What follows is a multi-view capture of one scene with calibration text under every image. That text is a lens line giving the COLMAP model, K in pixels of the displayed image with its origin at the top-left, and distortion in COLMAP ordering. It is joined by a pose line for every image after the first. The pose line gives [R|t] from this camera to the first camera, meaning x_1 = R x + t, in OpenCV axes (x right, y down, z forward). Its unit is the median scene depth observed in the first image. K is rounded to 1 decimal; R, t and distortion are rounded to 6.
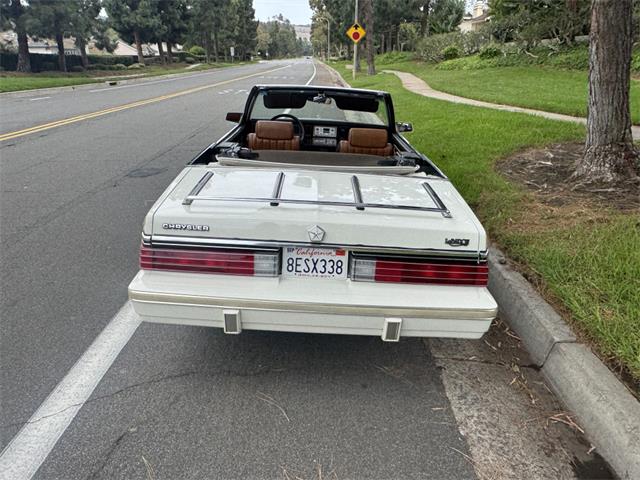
lens RADIAL K [[449.3, 0, 320.0], [0, 449.3, 240.0], [0, 0, 1]] dist [-0.006679, 0.002906]
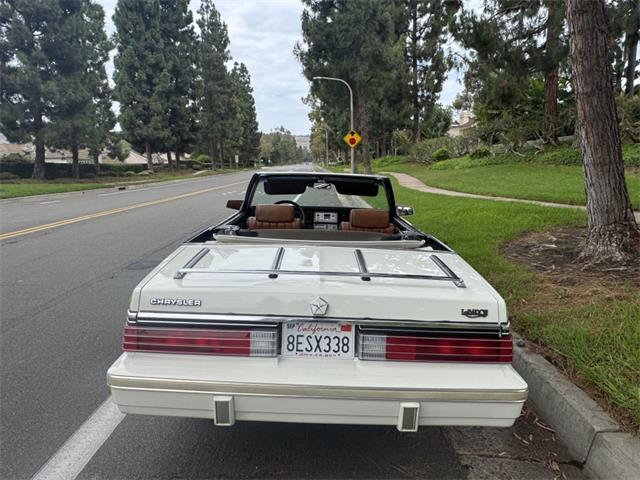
lens RADIAL K [[449.3, 0, 320.0], [0, 449.3, 240.0], [0, 0, 1]] dist [-0.006679, 0.002906]
pose [[0.999774, -0.021210, -0.001749, -0.000543], [0.020337, 0.976368, -0.215155, 0.016101], [0.006271, 0.215070, 0.976578, 0.027012]]
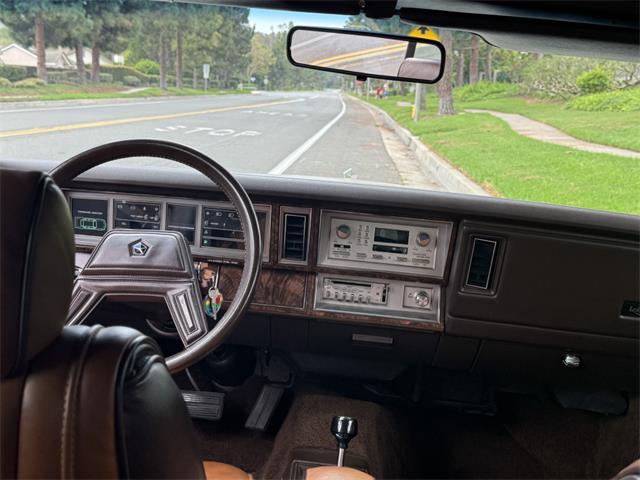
lens RADIAL K [[785.0, 0, 320.0], [0, 785.0, 240.0], [0, 0, 1]] dist [0.026831, 0.021489]
pose [[0.998246, 0.049240, -0.032864, -0.002970], [-0.054732, 0.979209, -0.195331, -0.132073], [0.022563, 0.196787, 0.980187, 0.503002]]
